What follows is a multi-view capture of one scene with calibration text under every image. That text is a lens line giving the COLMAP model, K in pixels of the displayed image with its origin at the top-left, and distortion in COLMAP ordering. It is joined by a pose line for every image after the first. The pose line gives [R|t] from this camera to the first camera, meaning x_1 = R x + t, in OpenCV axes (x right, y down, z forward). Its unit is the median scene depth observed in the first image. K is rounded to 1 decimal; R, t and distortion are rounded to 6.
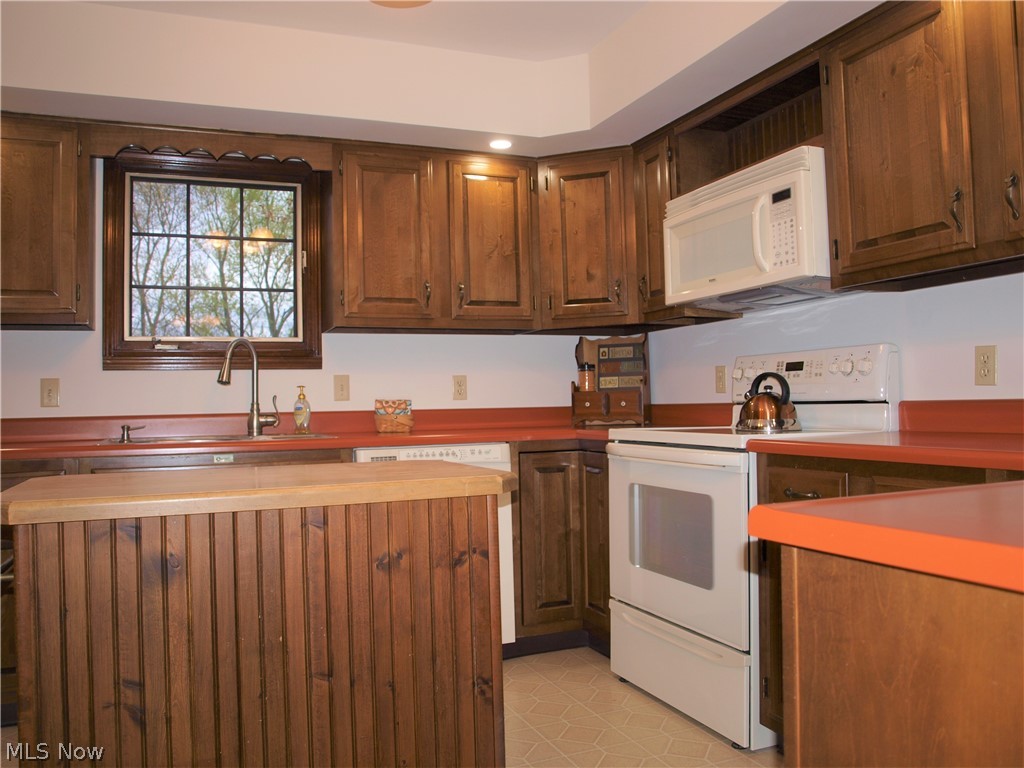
lens RADIAL K [[824.1, 0, 468.5], [0, 824.1, 380.6], [0, 0, 1]] dist [-0.110907, 0.059073]
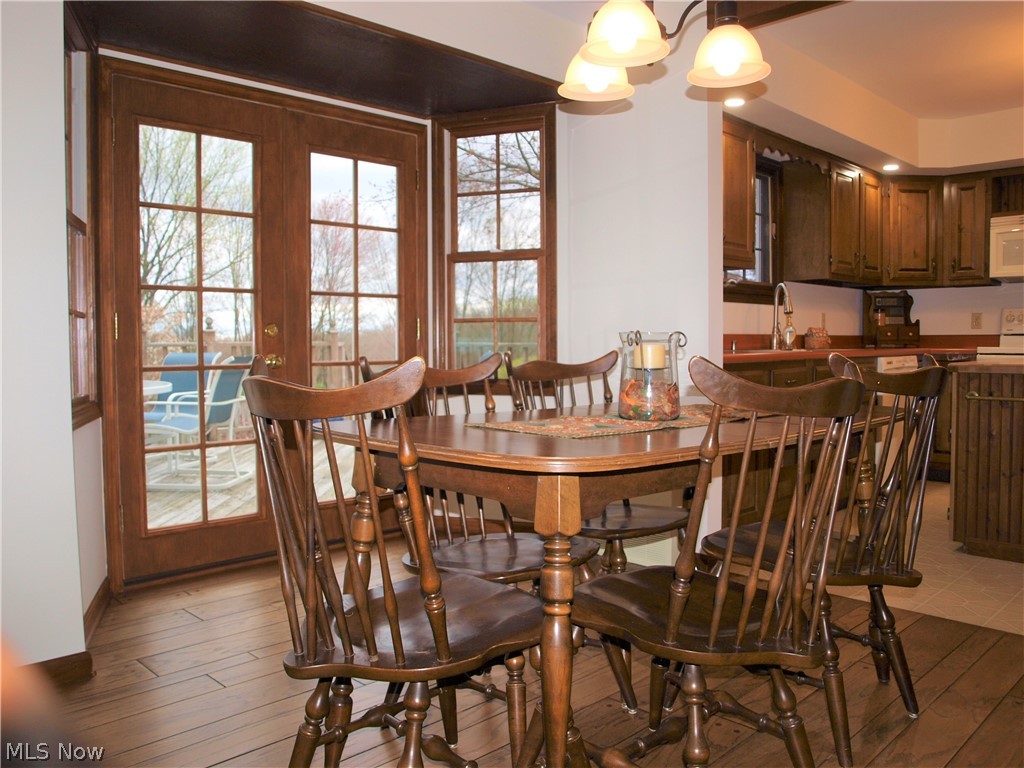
lens RADIAL K [[824.1, 0, 468.5], [0, 824.1, 380.6], [0, 0, 1]] dist [-0.110907, 0.059073]
pose [[0.922893, -0.003414, 0.385040, -1.302850], [-0.024379, 0.997436, 0.067278, 0.037298], [-0.384283, -0.071478, 0.920444, -0.134523]]
